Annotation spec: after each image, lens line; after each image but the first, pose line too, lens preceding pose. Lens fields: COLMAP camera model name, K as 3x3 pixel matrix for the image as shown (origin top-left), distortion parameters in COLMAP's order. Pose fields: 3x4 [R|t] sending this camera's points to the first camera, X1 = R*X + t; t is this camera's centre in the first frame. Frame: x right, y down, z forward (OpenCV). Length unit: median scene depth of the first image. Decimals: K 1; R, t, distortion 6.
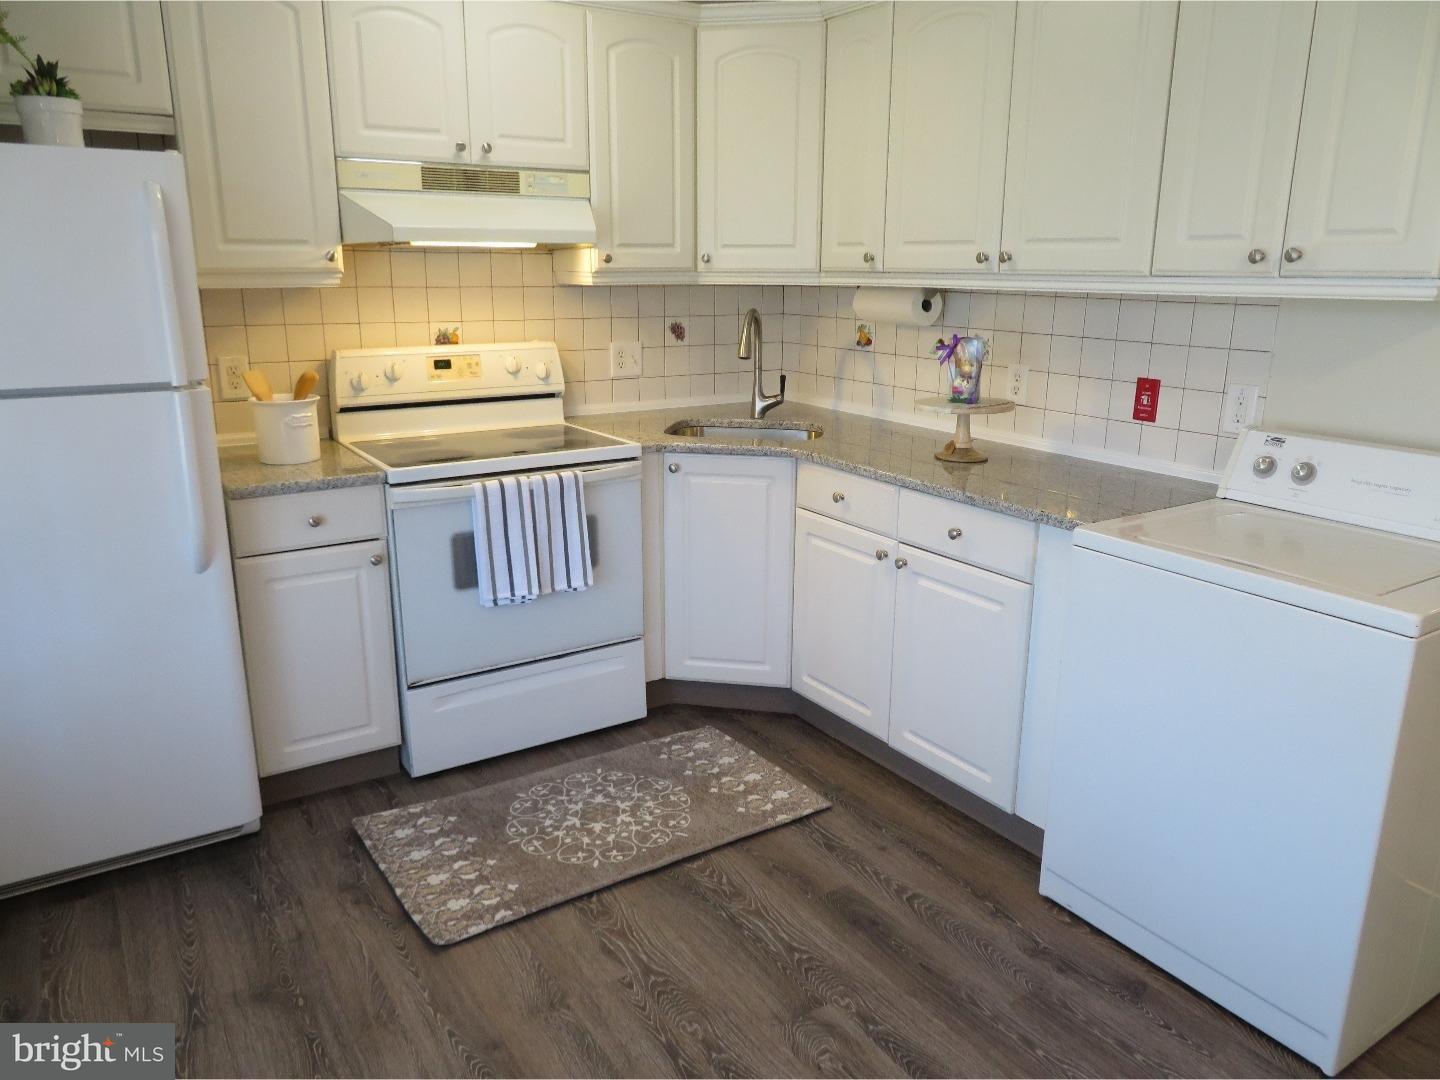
lens RADIAL K [[1032.6, 0, 726.8], [0, 1032.6, 543.9], [0, 0, 1]] dist [-0.010929, 0.014590]
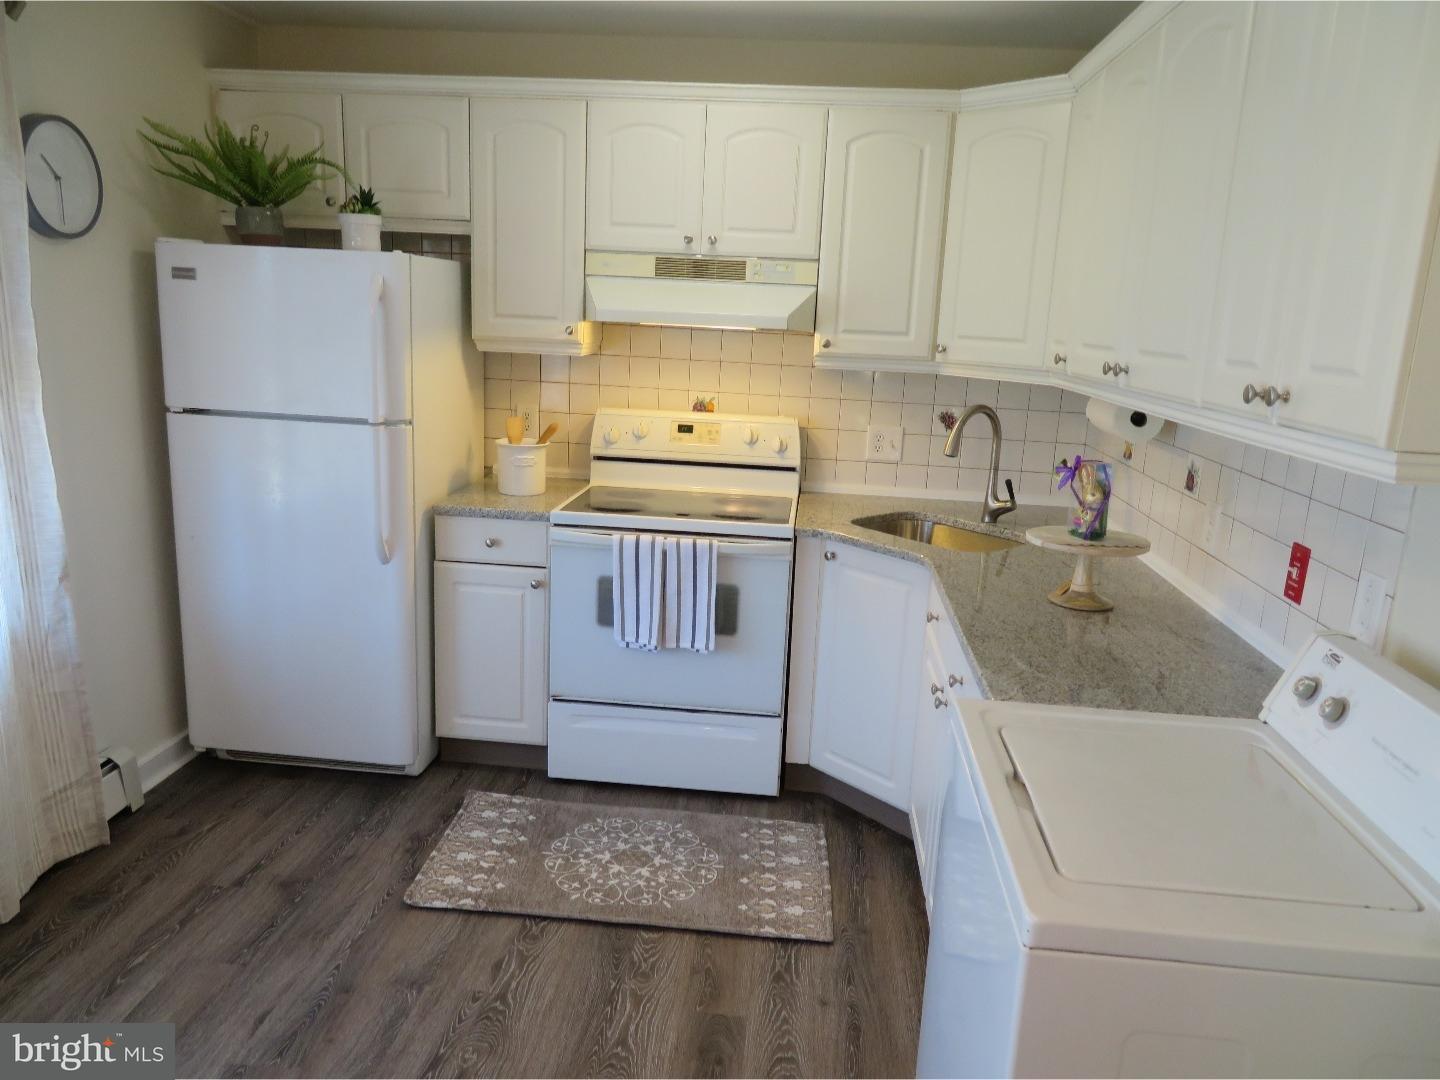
lens RADIAL K [[1032.6, 0, 718.3], [0, 1032.6, 542.9], [0, 0, 1]] dist [-0.010929, 0.014590]
pose [[0.783285, 0.168518, -0.598387, 0.505050], [-0.203267, 0.979076, 0.009652, -0.081703], [0.587493, 0.114072, 0.801149, 0.161530]]
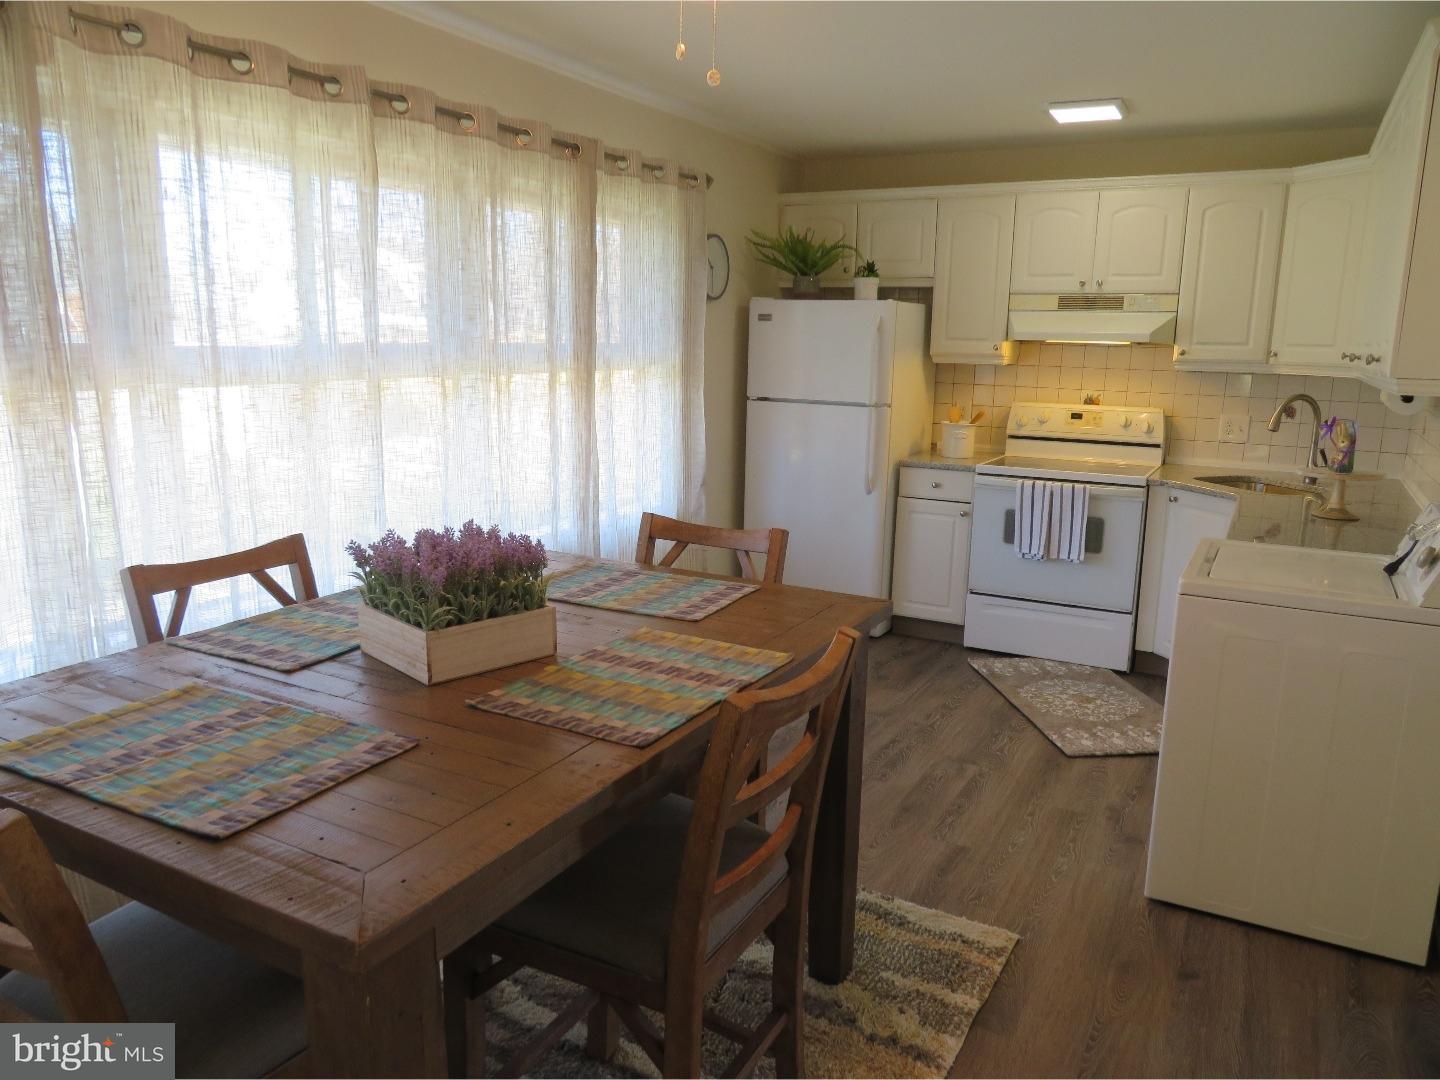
lens RADIAL K [[1032.6, 0, 720.9], [0, 1032.6, 541.4], [0, 0, 1]] dist [-0.010929, 0.014590]
pose [[0.475877, 0.178286, -0.861252, 0.974849], [-0.246846, 0.966954, 0.063774, 0.049539], [0.844161, 0.182248, 0.504161, -0.242334]]
